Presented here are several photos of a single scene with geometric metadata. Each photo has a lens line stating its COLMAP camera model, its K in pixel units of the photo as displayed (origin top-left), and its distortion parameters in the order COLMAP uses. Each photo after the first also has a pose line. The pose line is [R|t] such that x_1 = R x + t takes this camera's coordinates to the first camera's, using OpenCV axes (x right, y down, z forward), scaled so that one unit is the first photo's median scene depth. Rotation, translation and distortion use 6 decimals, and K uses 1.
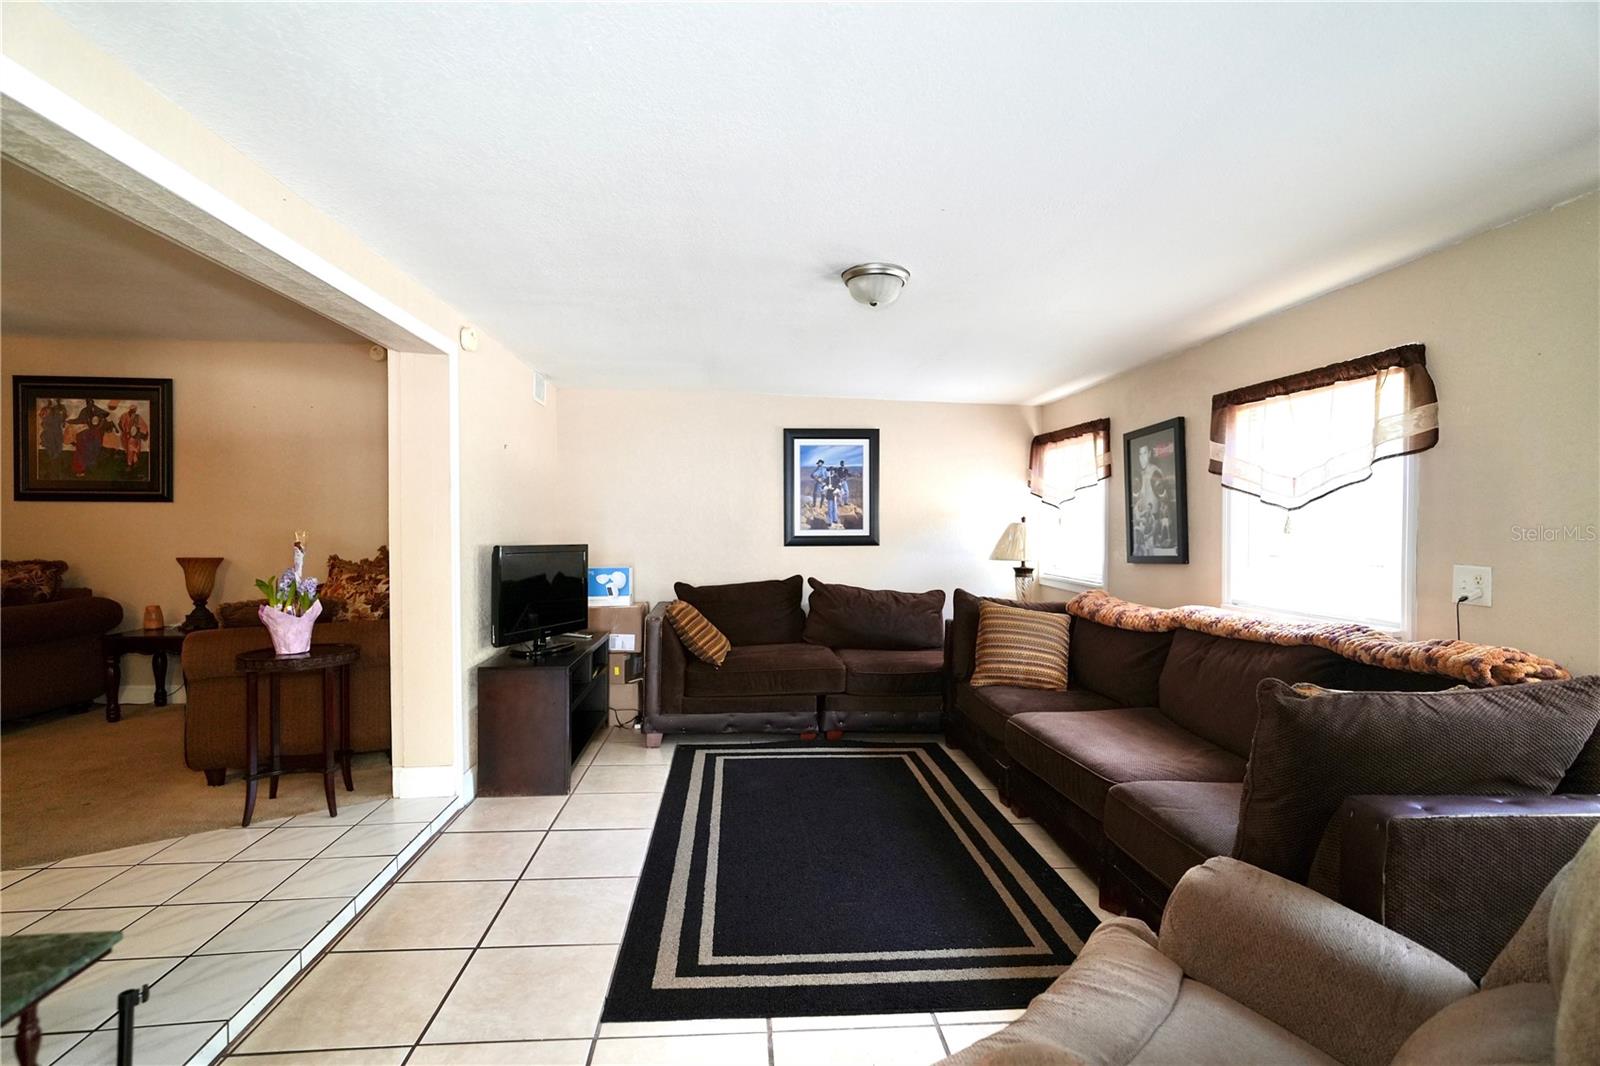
lens RADIAL K [[744.0, 0, 800.6], [0, 744.0, 529.9], [0, 0, 1]] dist [-0.008538, 0.003445]
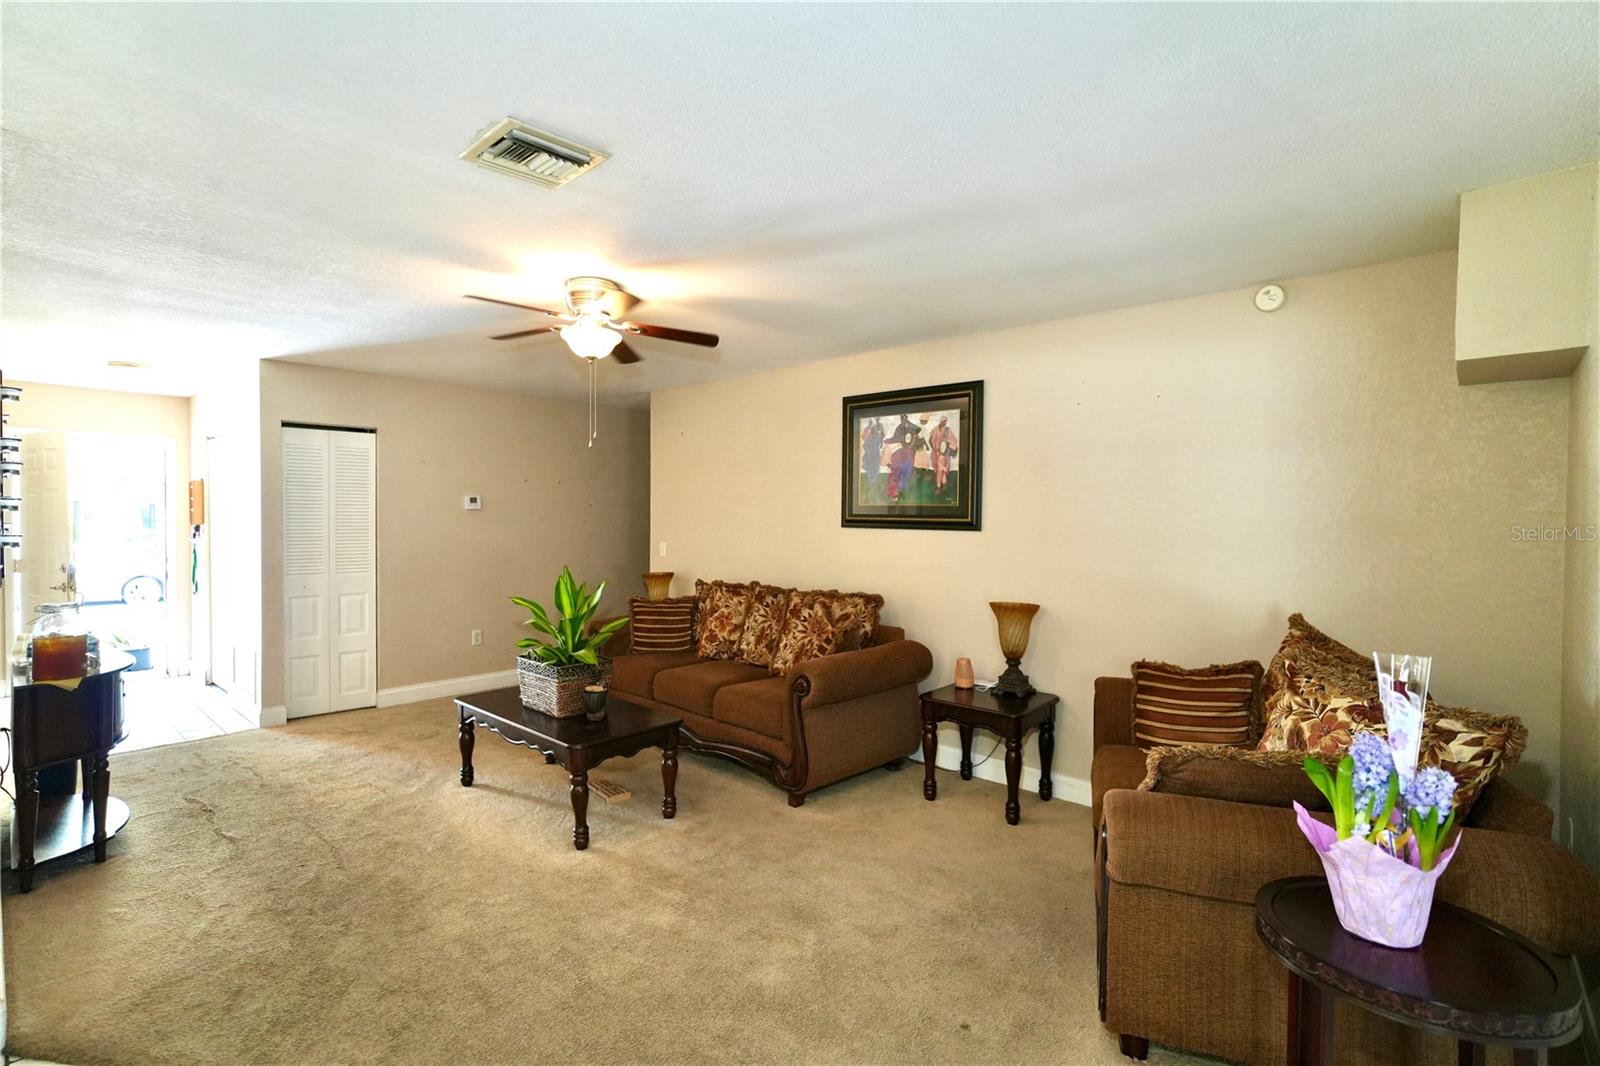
lens RADIAL K [[744.0, 0, 798.2], [0, 744.0, 540.2], [0, 0, 1]] dist [-0.008538, 0.003445]
pose [[0.684588, 0.027395, -0.728416, -0.393414], [-0.013576, 0.999599, 0.024835, -0.045827], [0.728804, -0.007113, 0.684685, 0.294766]]
